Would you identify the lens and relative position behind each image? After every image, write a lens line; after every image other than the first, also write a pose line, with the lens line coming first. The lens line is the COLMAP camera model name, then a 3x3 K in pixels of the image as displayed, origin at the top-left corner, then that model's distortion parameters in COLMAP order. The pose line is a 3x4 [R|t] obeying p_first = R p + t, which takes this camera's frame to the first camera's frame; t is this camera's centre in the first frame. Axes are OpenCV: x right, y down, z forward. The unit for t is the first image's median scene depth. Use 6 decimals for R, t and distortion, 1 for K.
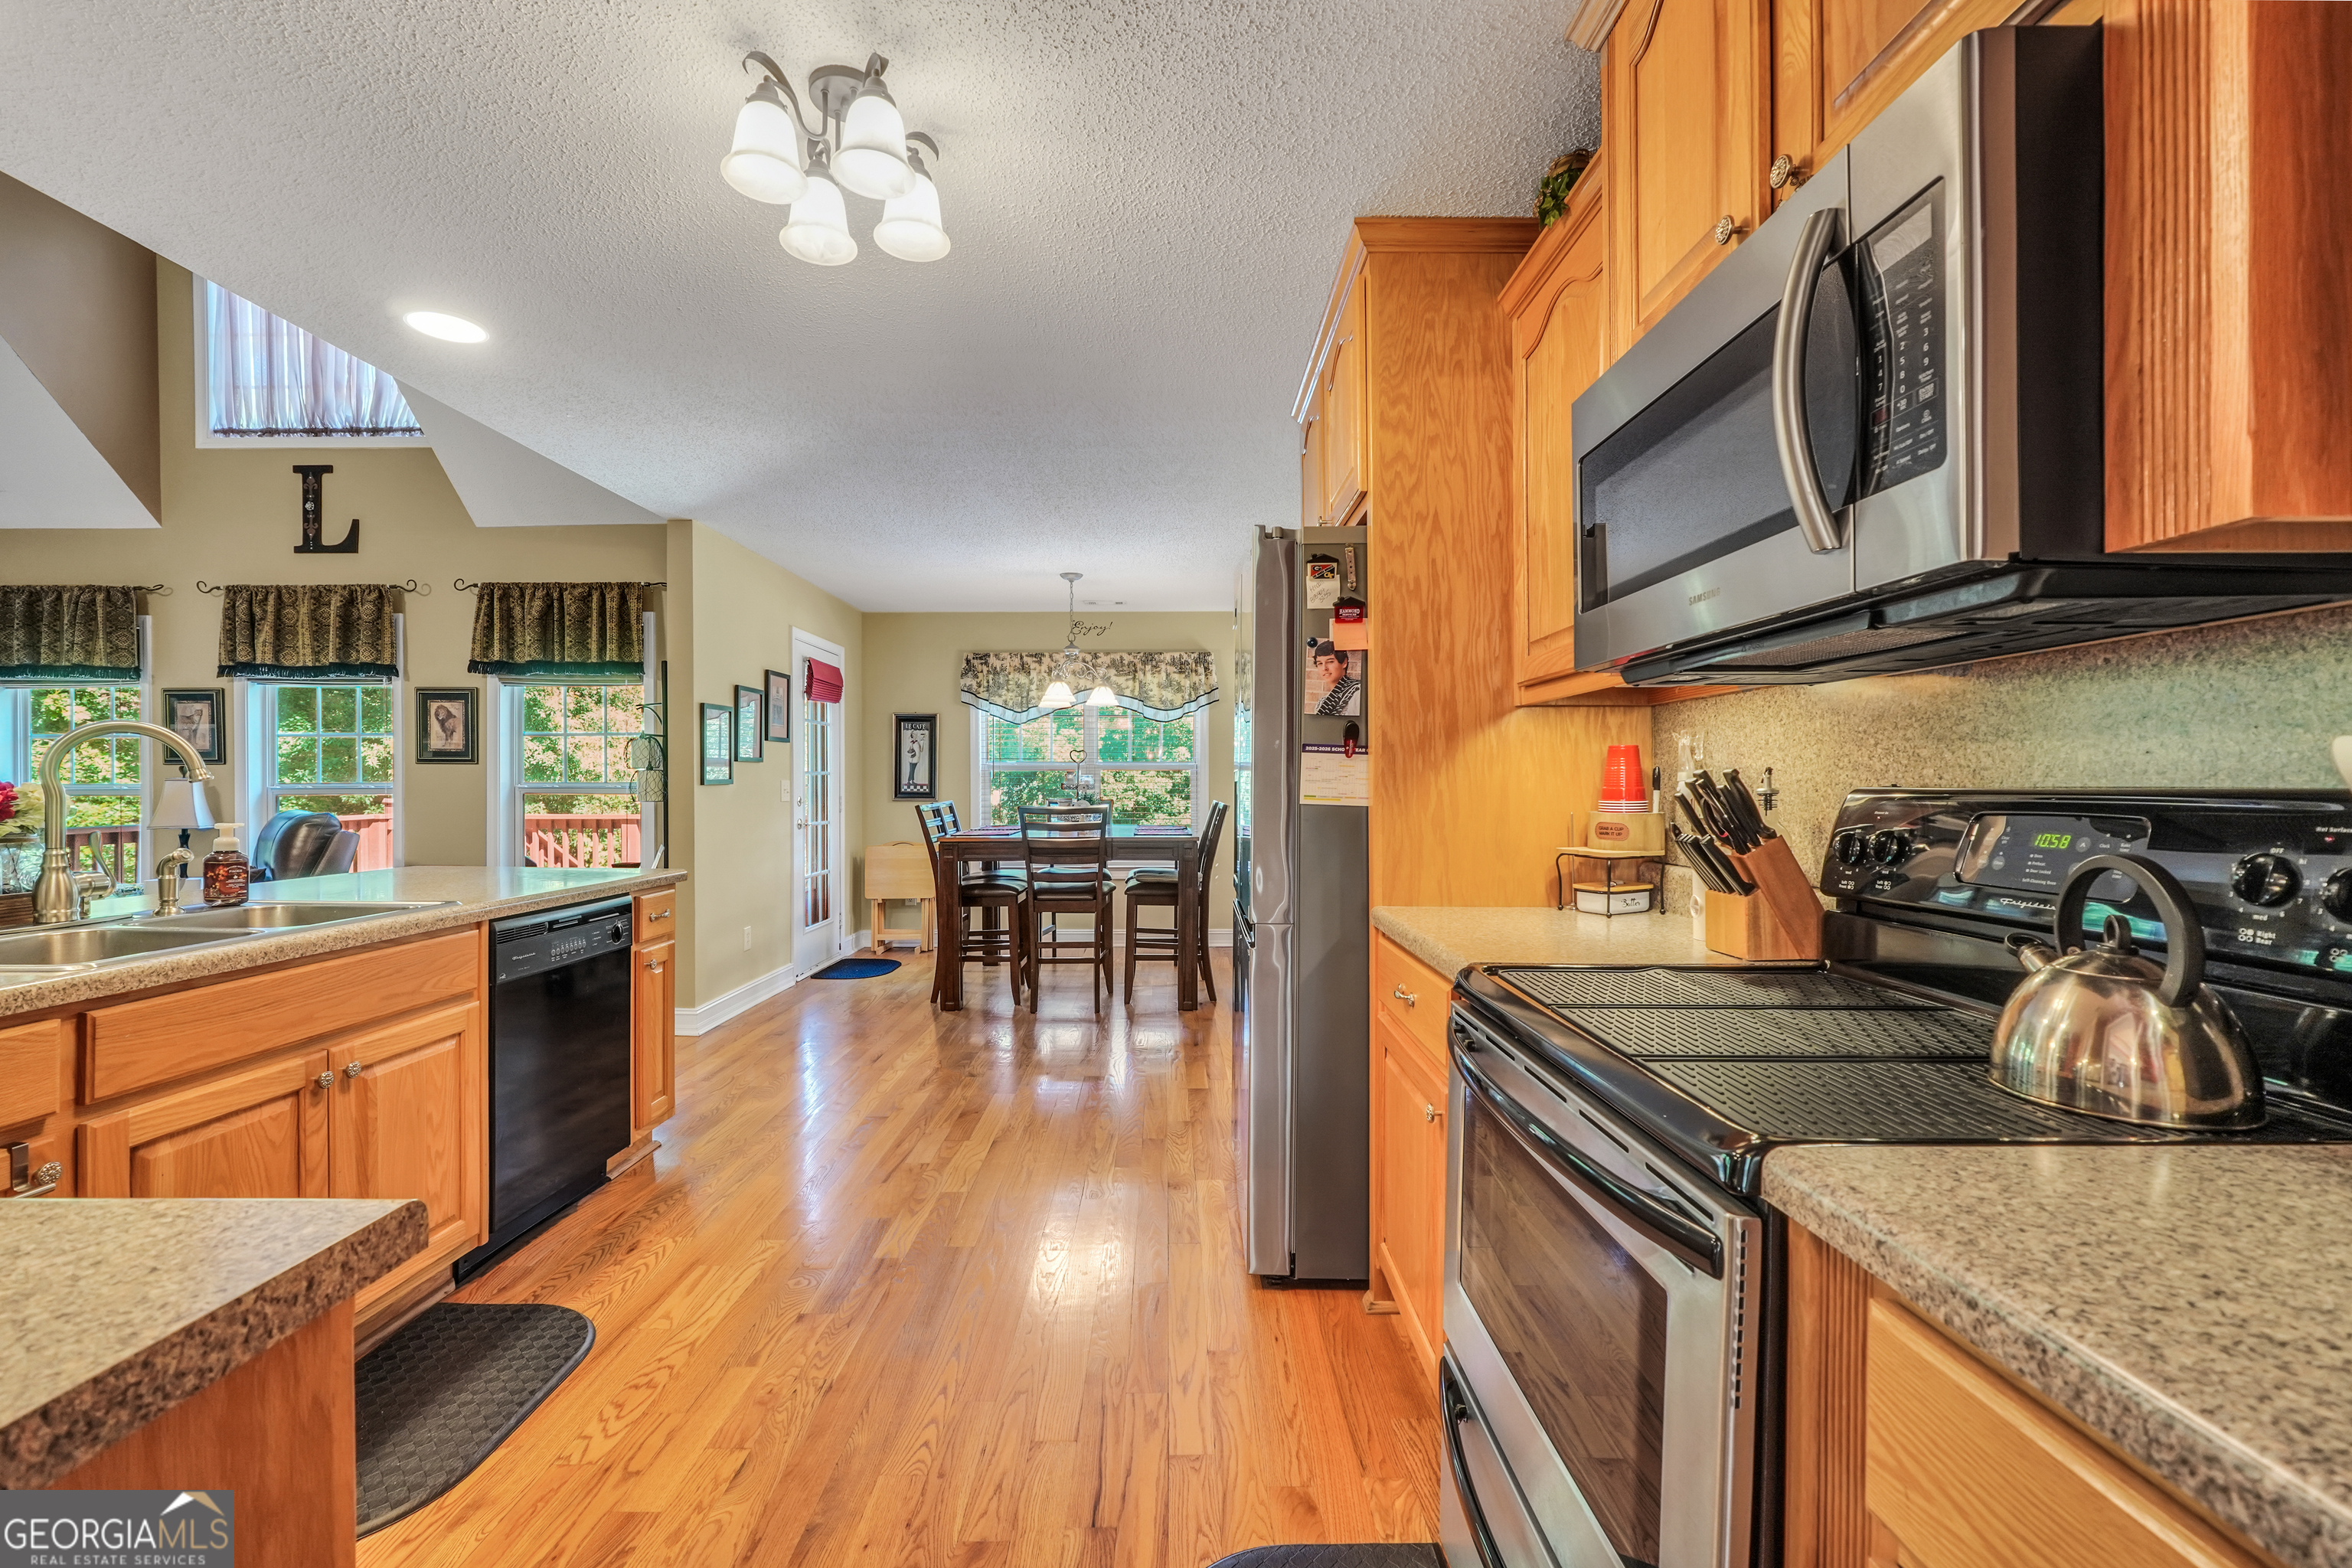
lens RADIAL K [[989.5, 0, 1173.0], [0, 989.5, 794.7], [0, 0, 1]] dist [-0.022383, 0.007693]
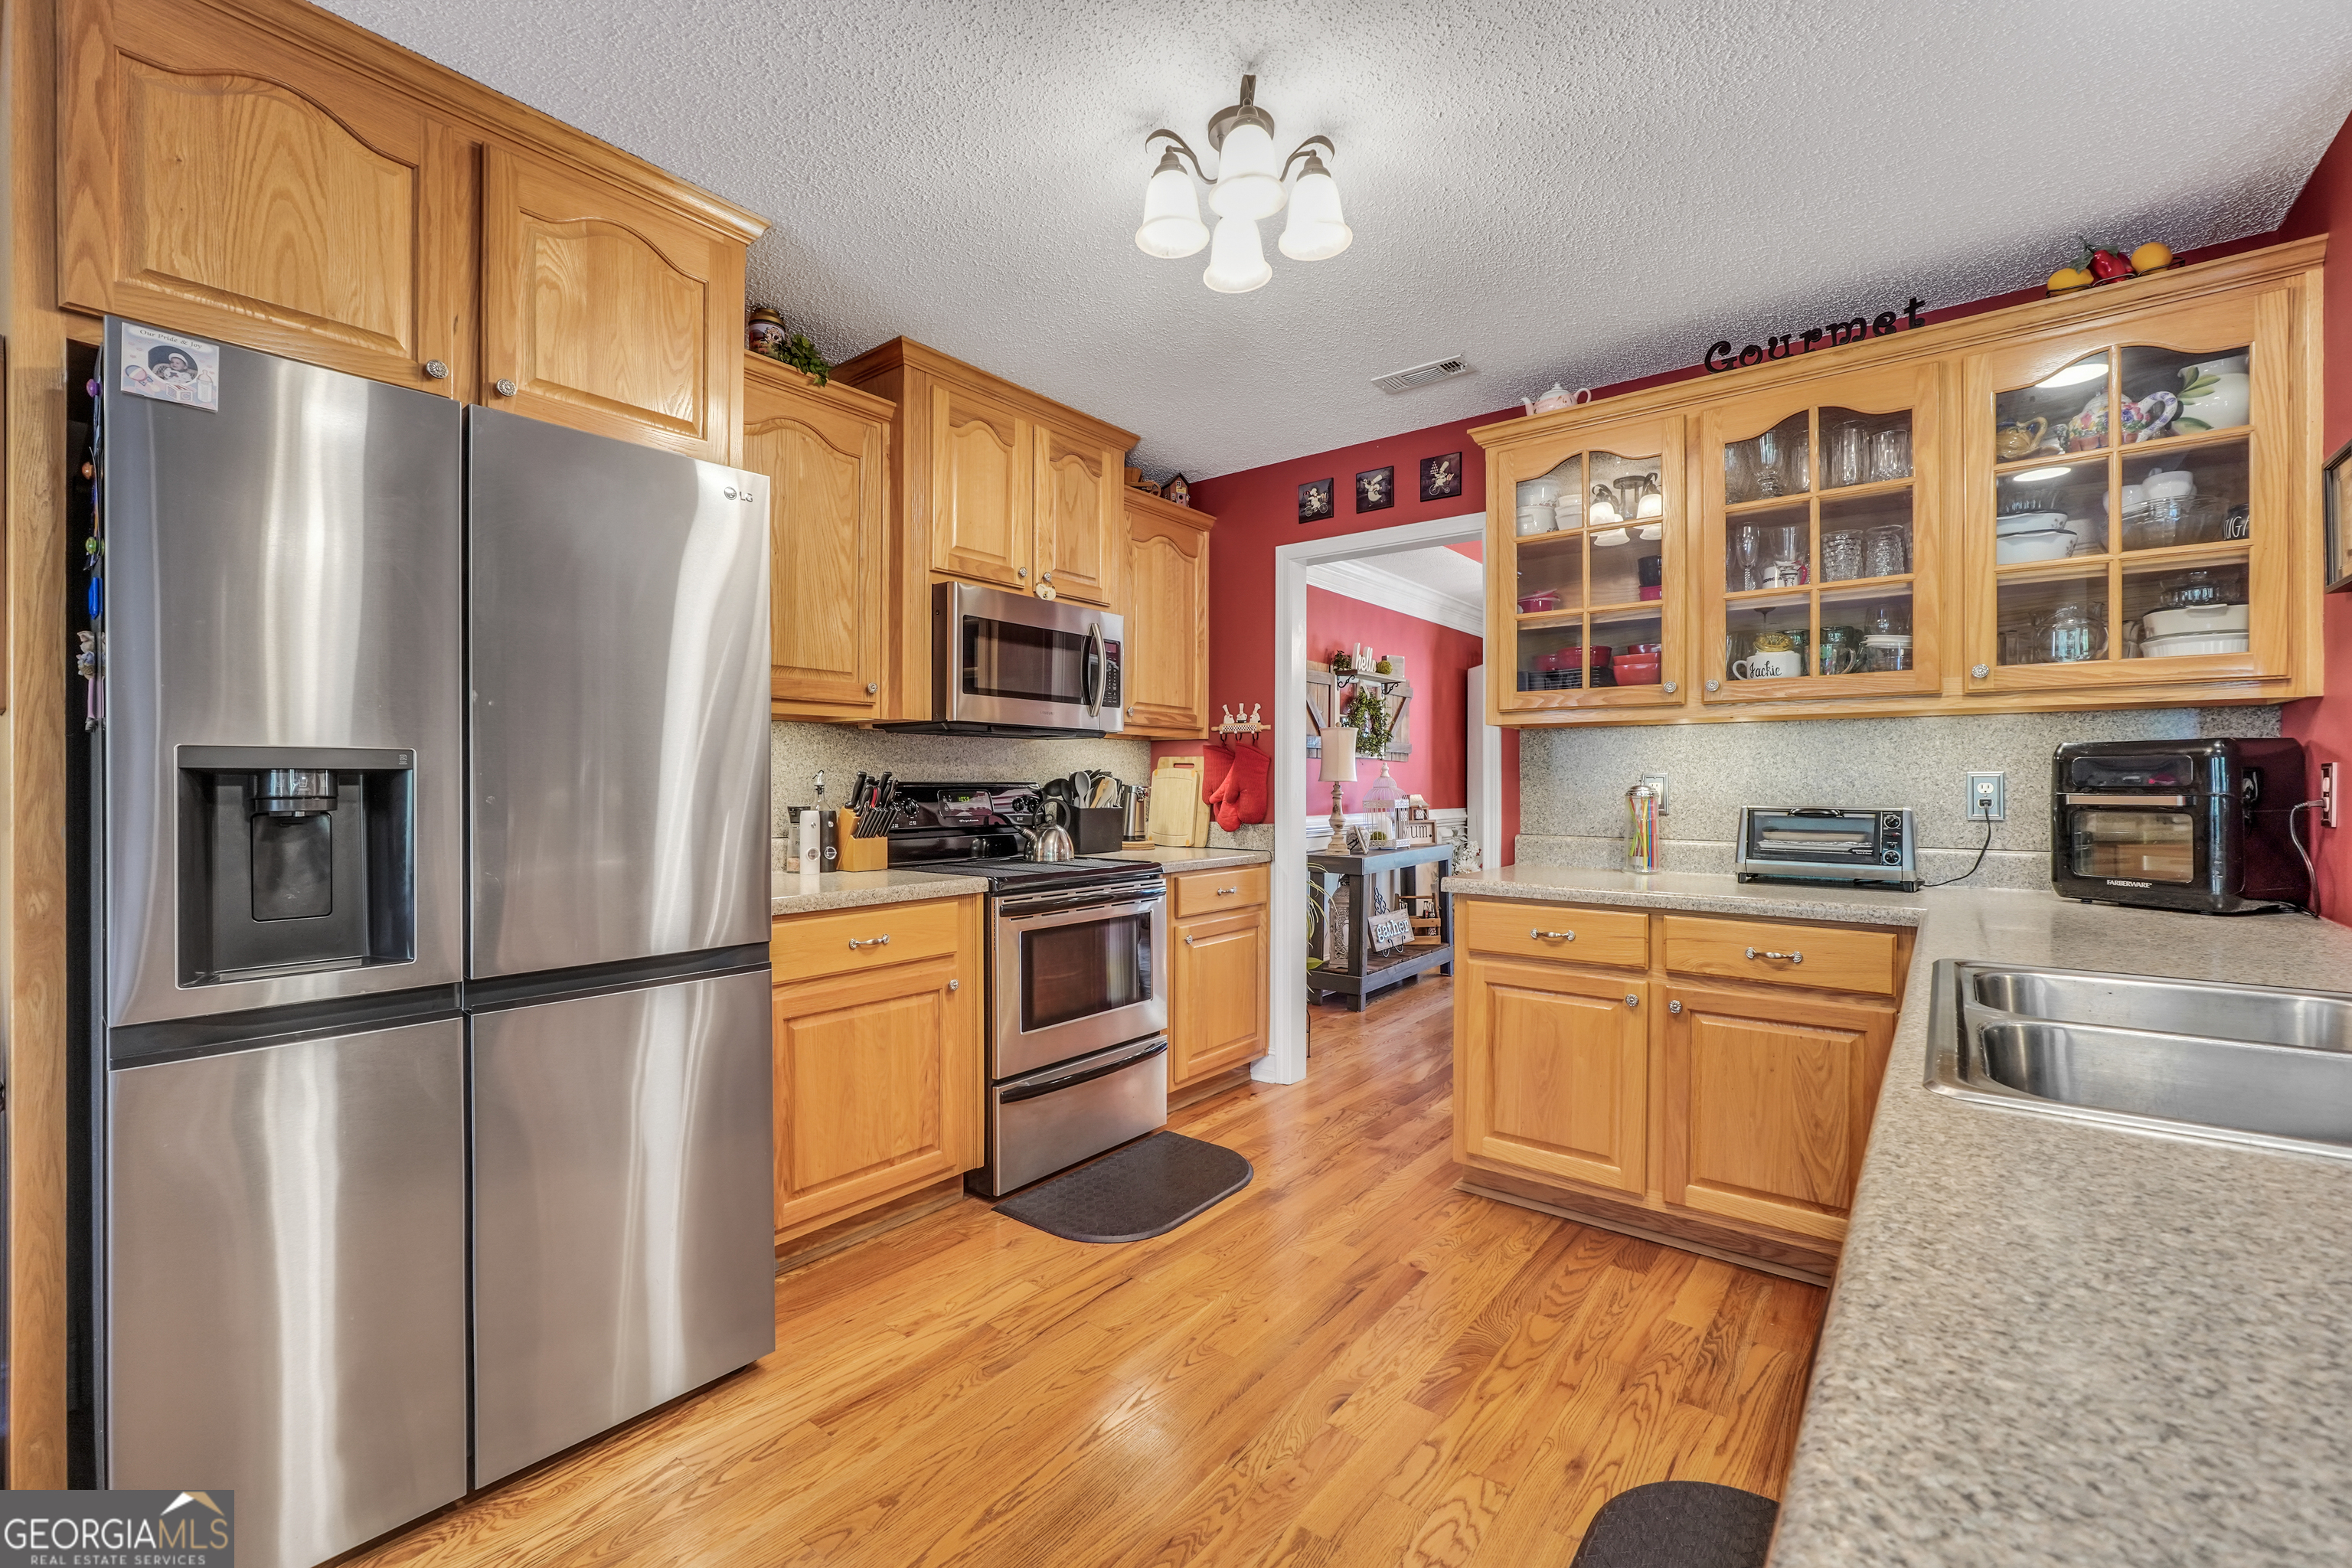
lens RADIAL K [[989.5, 0, 1163.1], [0, 989.5, 783.8], [0, 0, 1]] dist [-0.022383, 0.007693]
pose [[-0.779539, -0.000525, 0.626354, -0.315273], [0.004792, 0.999965, 0.006803, -0.004748], [-0.626336, 0.008305, -0.779509, 0.634909]]
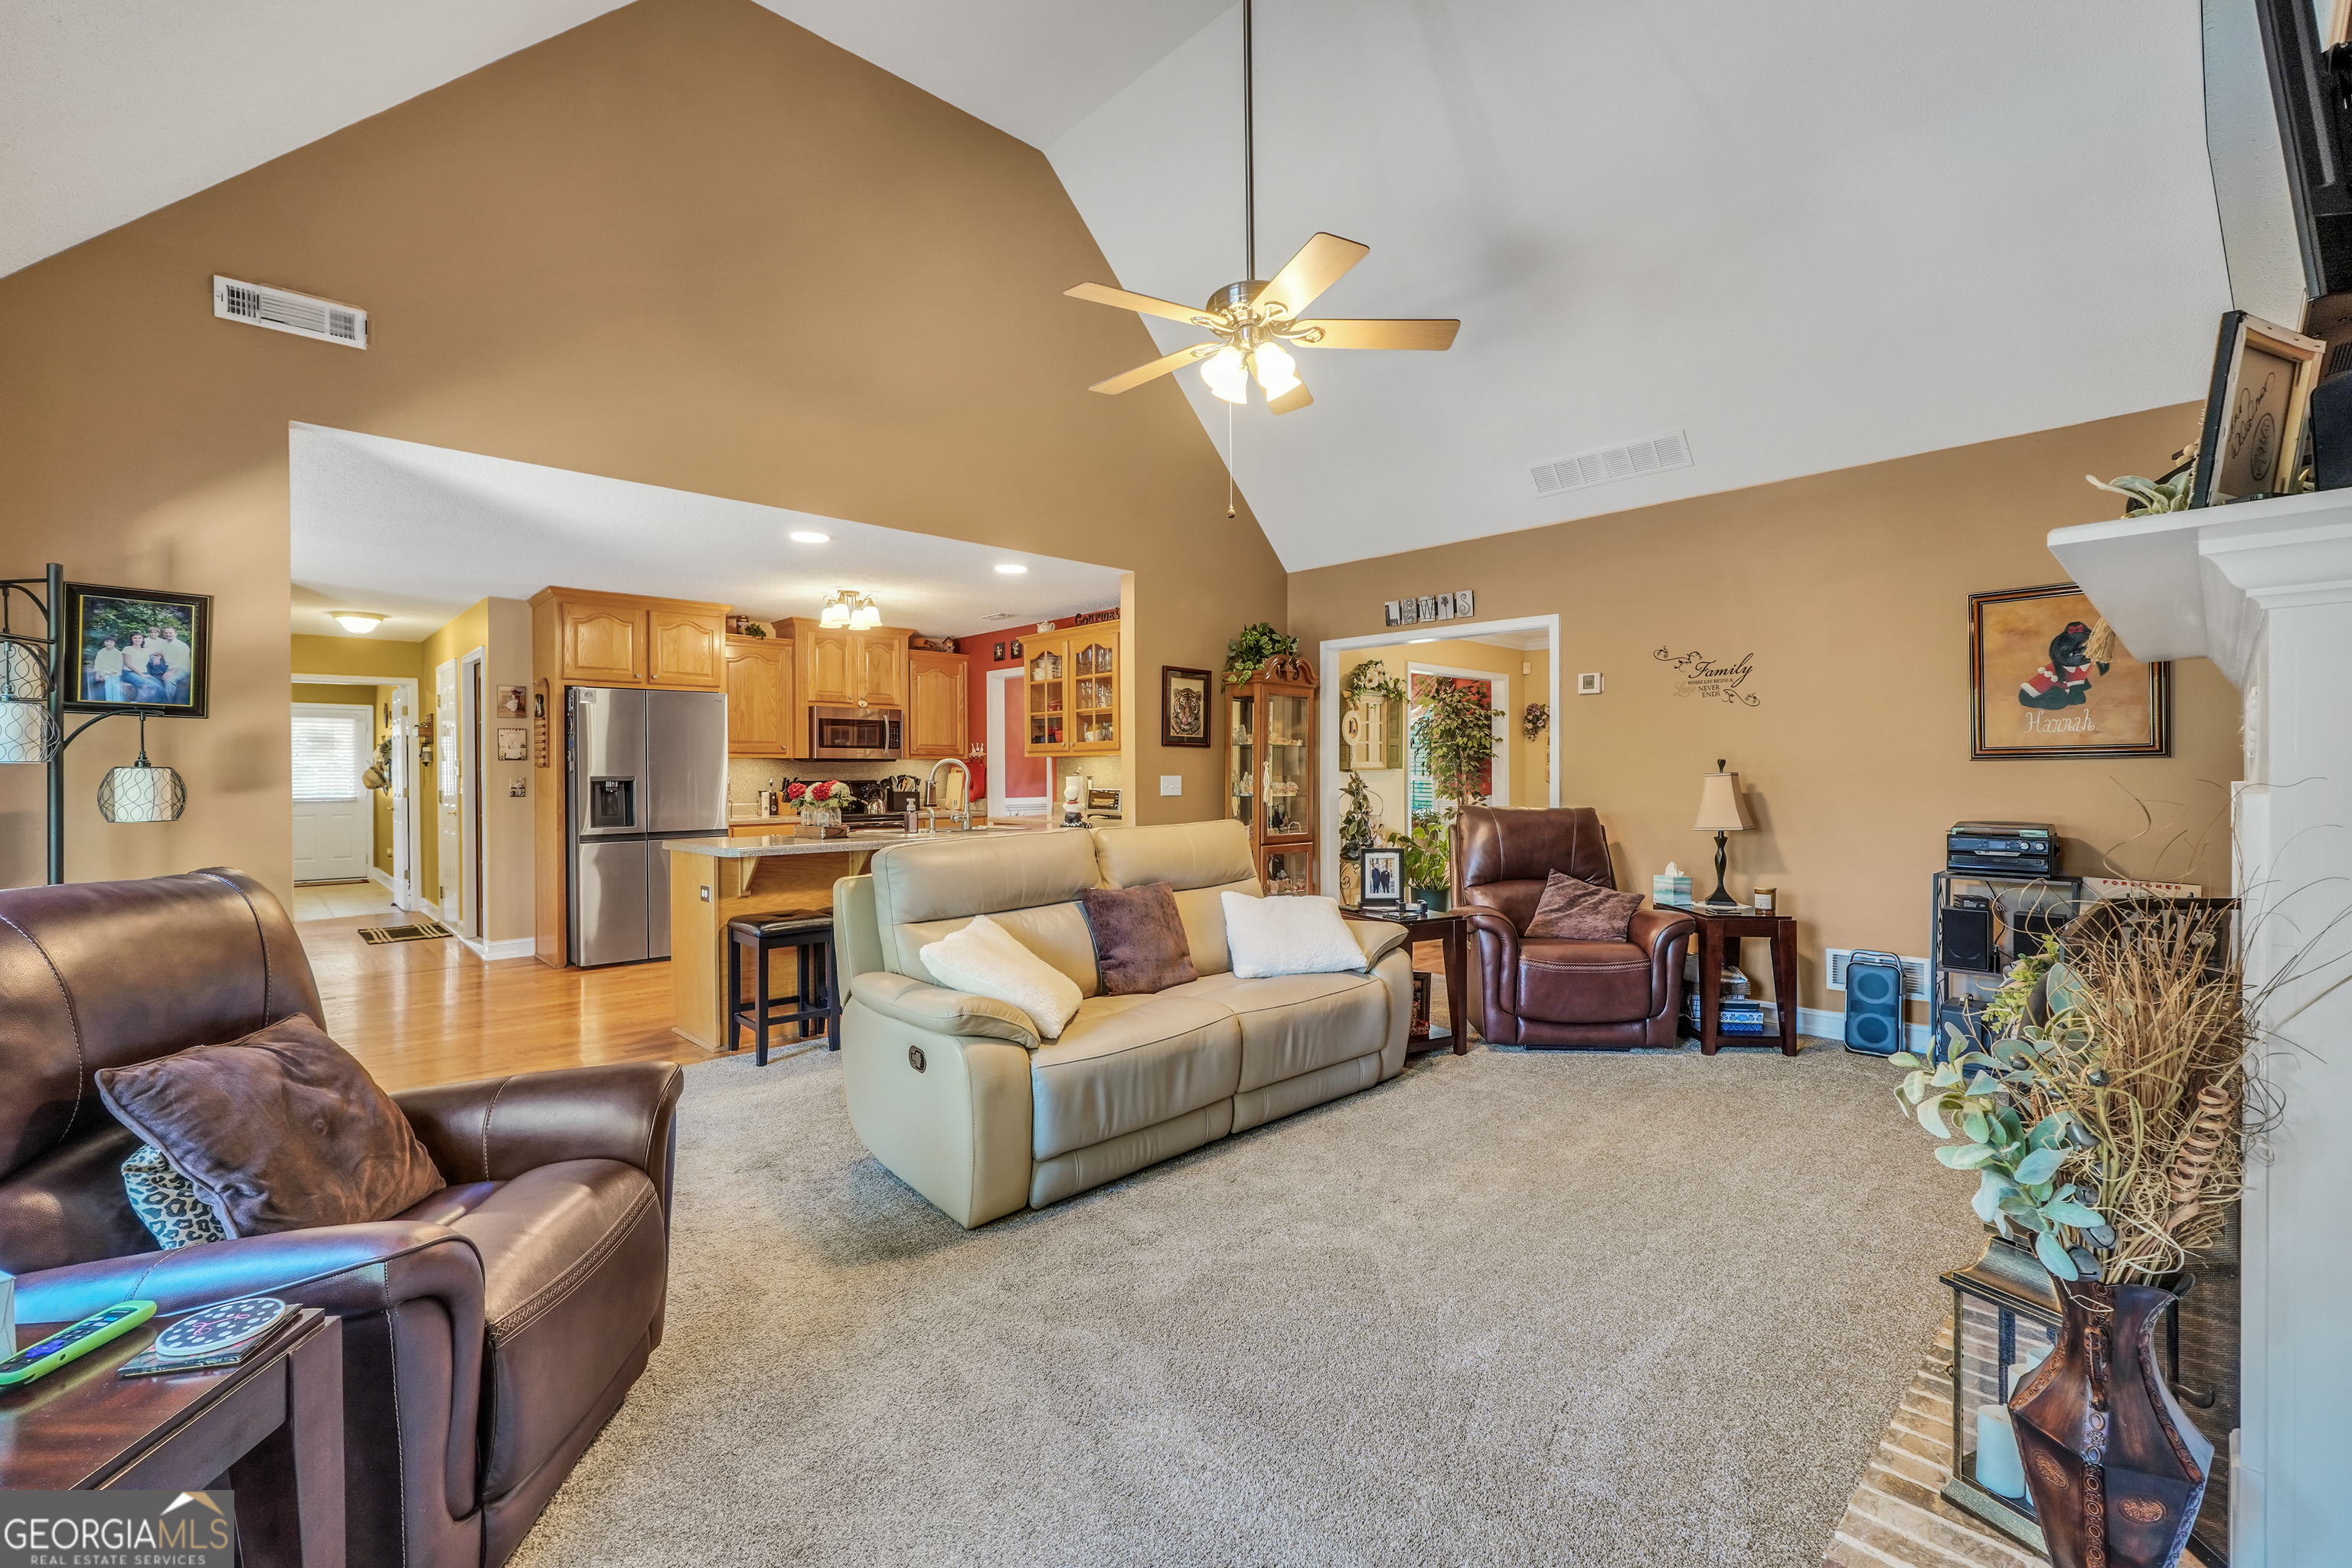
lens RADIAL K [[1013.2, 0, 1160.1], [0, 1013.2, 775.9], [0, 0, 1]] dist [0.003665, 0.000327]
pose [[-0.680693, 0.001956, 0.732566, -1.315542], [0.011674, 0.999898, 0.008178, -0.016522], [-0.732476, 0.014118, -0.680647, 0.924489]]
